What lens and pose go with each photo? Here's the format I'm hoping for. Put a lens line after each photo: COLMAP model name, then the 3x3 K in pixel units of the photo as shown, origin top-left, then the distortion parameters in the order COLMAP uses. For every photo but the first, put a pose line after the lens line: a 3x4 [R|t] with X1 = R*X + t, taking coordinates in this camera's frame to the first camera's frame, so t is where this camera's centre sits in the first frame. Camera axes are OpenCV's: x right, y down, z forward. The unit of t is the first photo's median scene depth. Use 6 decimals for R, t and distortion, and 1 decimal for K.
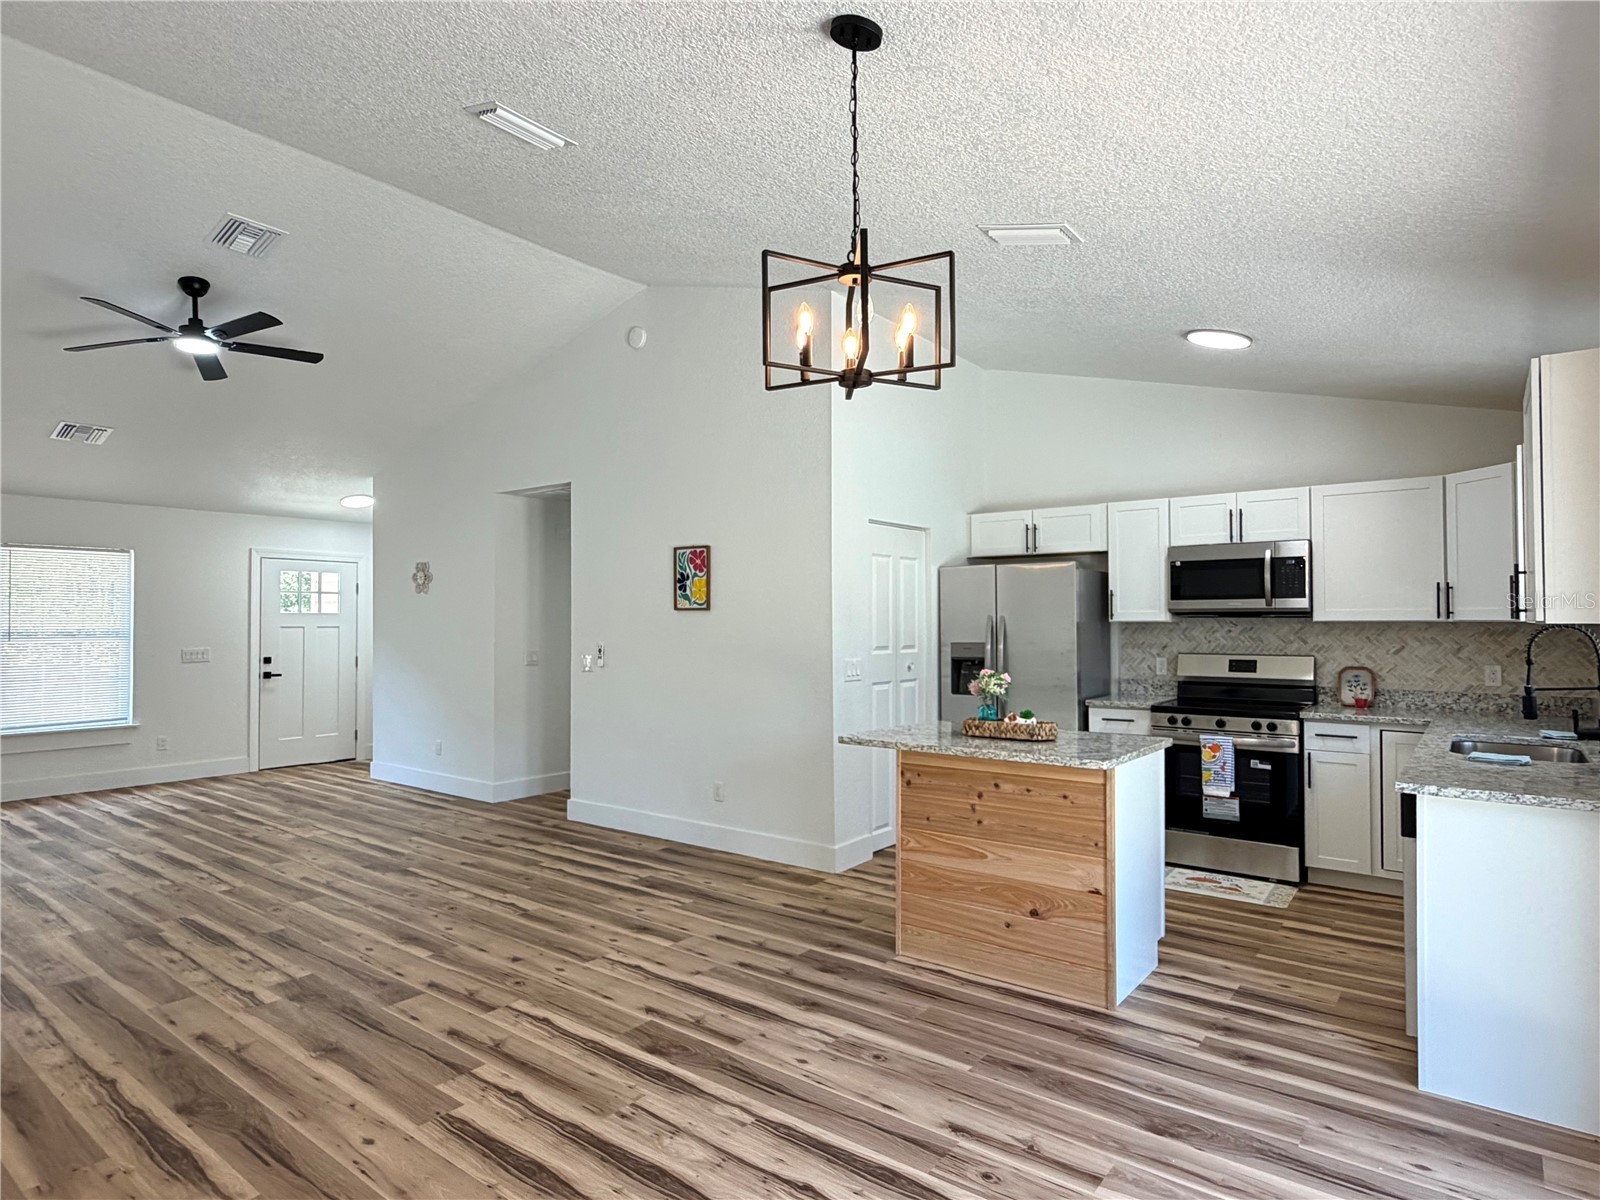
lens RADIAL K [[881.1, 0, 800.0], [0, 881.1, 600.0], [0, 0, 1]] dist [-0.000018, -0.016252]
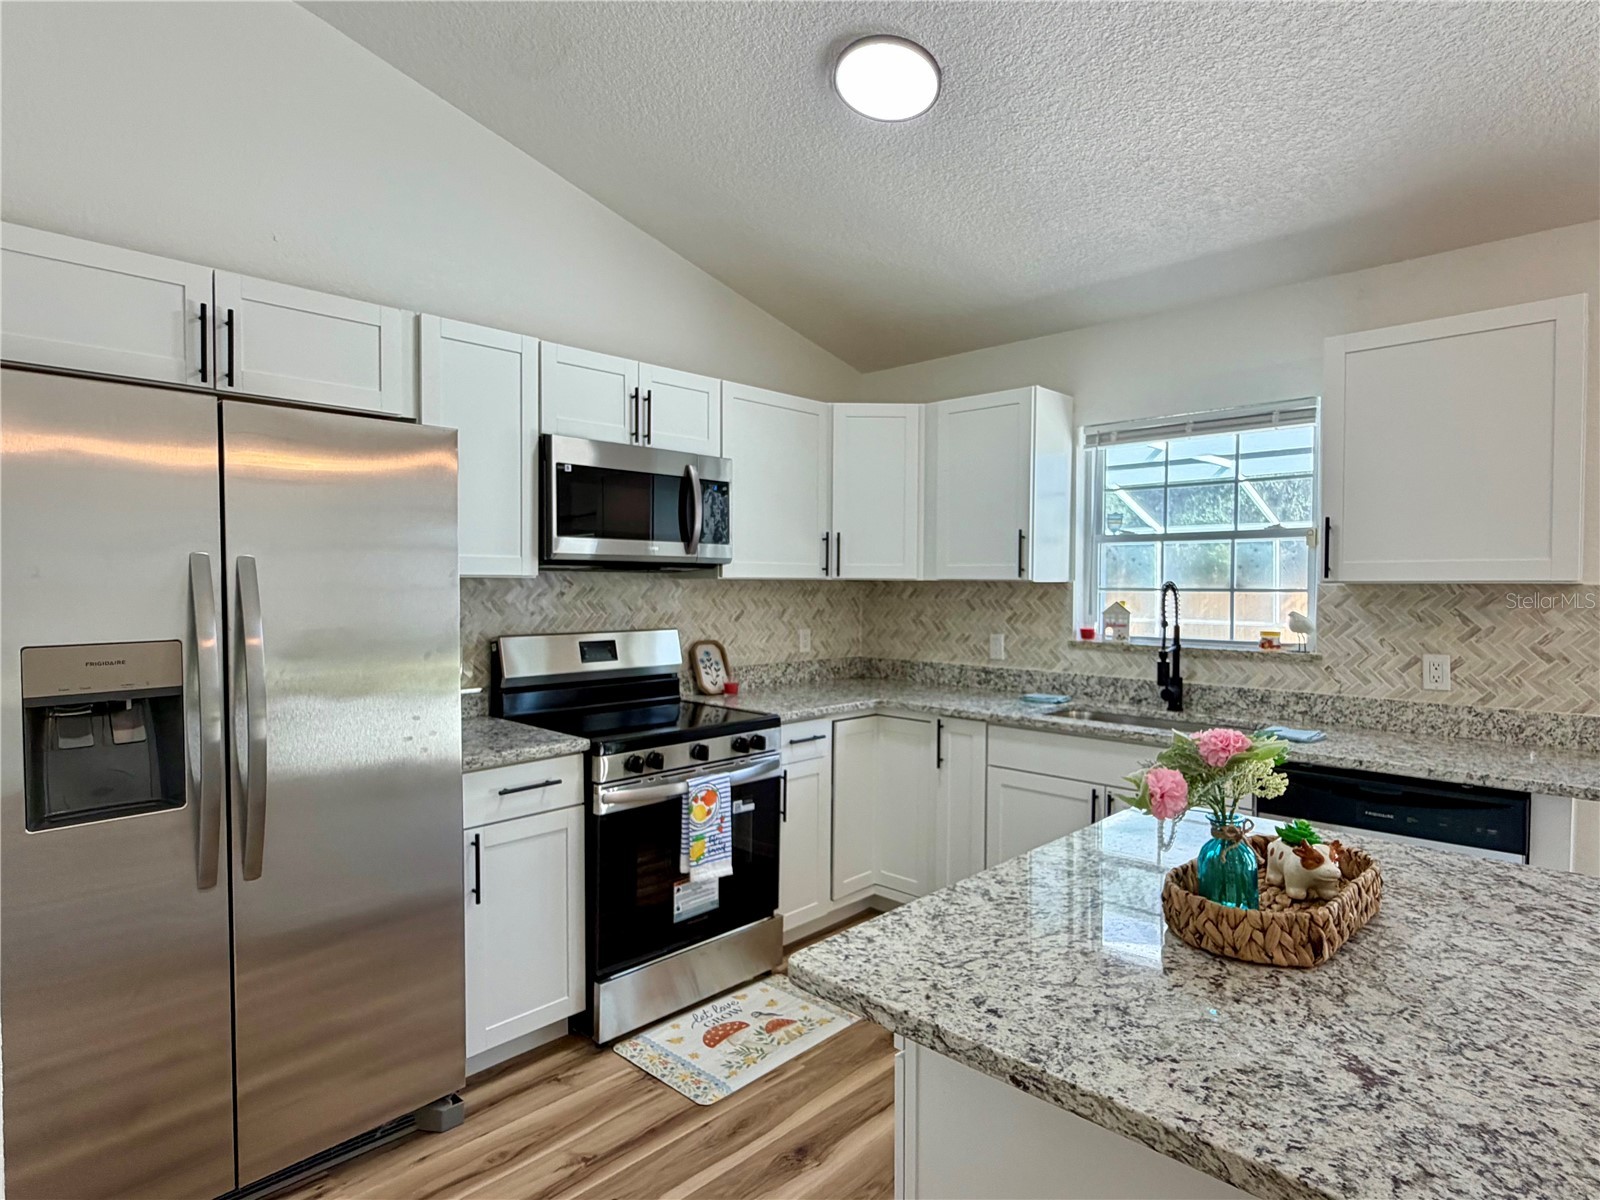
lens RADIAL K [[881.1, 0, 800.0], [0, 881.1, 600.0], [0, 0, 1]] dist [-0.000018, -0.016252]
pose [[0.115682, -0.021400, 0.993056, -0.091327], [-0.029962, 0.999238, 0.025024, 0.022244], [-0.992834, -0.032649, 0.114952, 0.863762]]
